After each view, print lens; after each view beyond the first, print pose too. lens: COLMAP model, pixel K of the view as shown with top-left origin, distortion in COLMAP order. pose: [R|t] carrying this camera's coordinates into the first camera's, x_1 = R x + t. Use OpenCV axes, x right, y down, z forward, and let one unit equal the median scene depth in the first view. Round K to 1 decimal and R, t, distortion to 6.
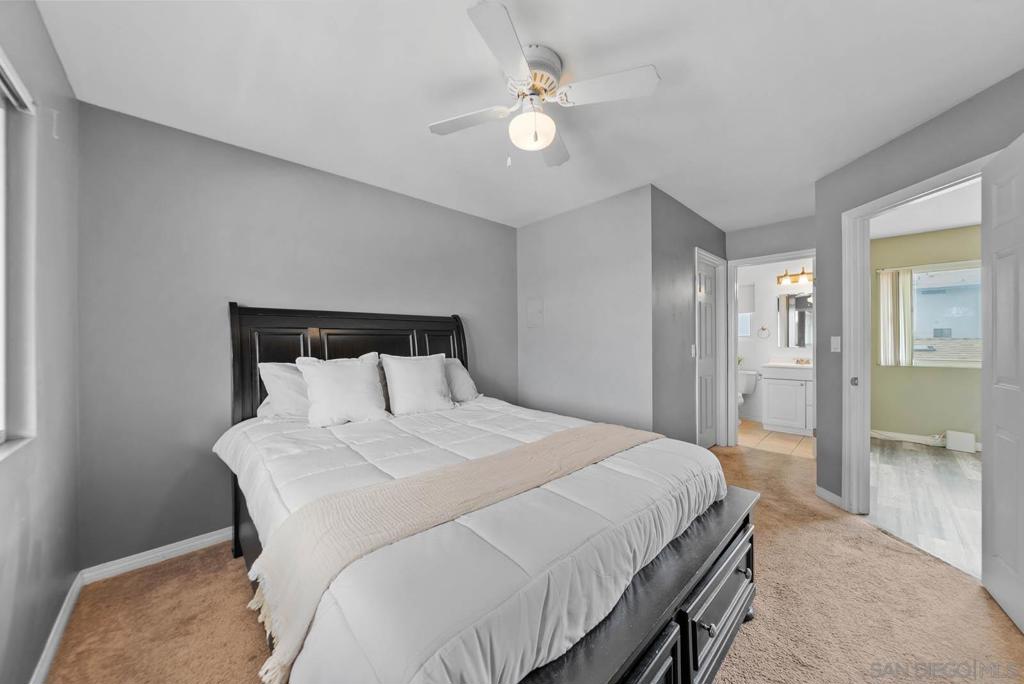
lens RADIAL K [[354.1, 0, 517.4], [0, 354.1, 336.9], [0, 0, 1]] dist [-0.001372, -0.000028]
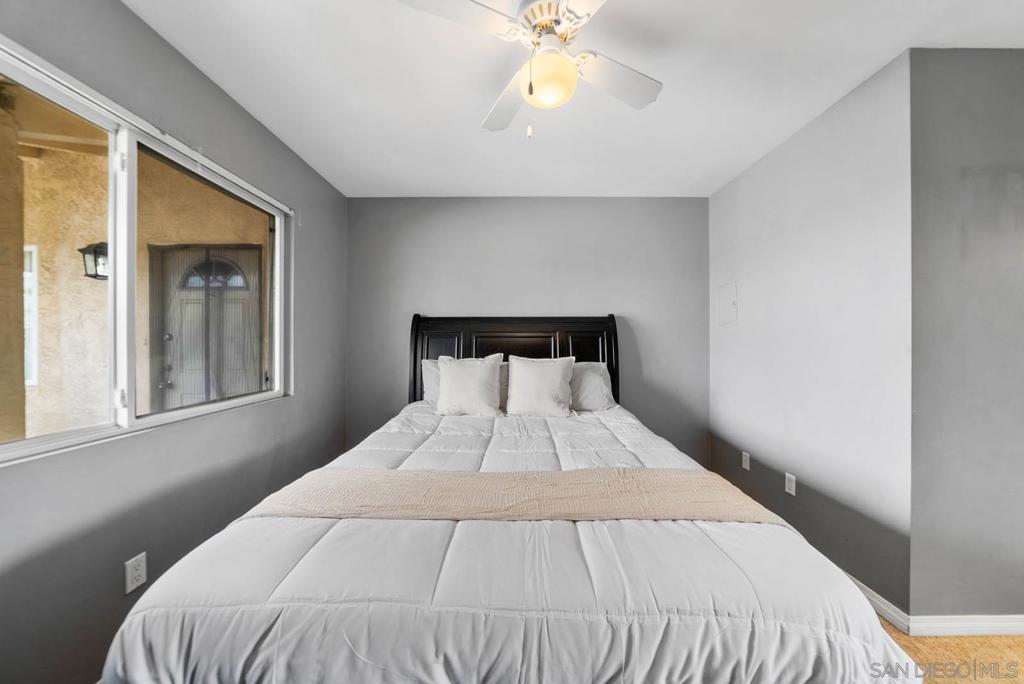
lens RADIAL K [[354.2, 0, 518.0], [0, 354.2, 340.9], [0, 0, 1]] dist [-0.006387, 0.000048]
pose [[0.729121, 0.000791, -0.684384, 0.398500], [0.003895, 0.999978, 0.005305, -0.000143], [0.684373, -0.006534, 0.729102, 0.273126]]
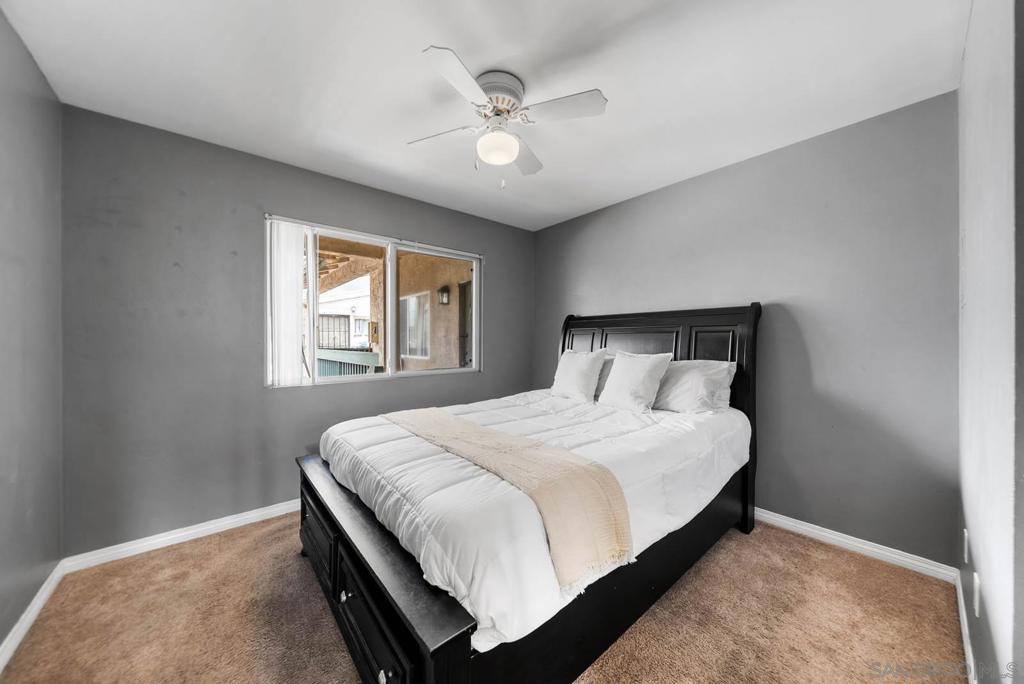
lens RADIAL K [[354.2, 0, 518.0], [0, 354.2, 340.9], [0, 0, 1]] dist [-0.006387, 0.000048]
pose [[-0.049230, 0.010839, -0.998729, 0.843512], [0.012298, 0.999872, 0.010245, 0.003958], [0.998712, -0.011778, -0.049357, 0.821030]]
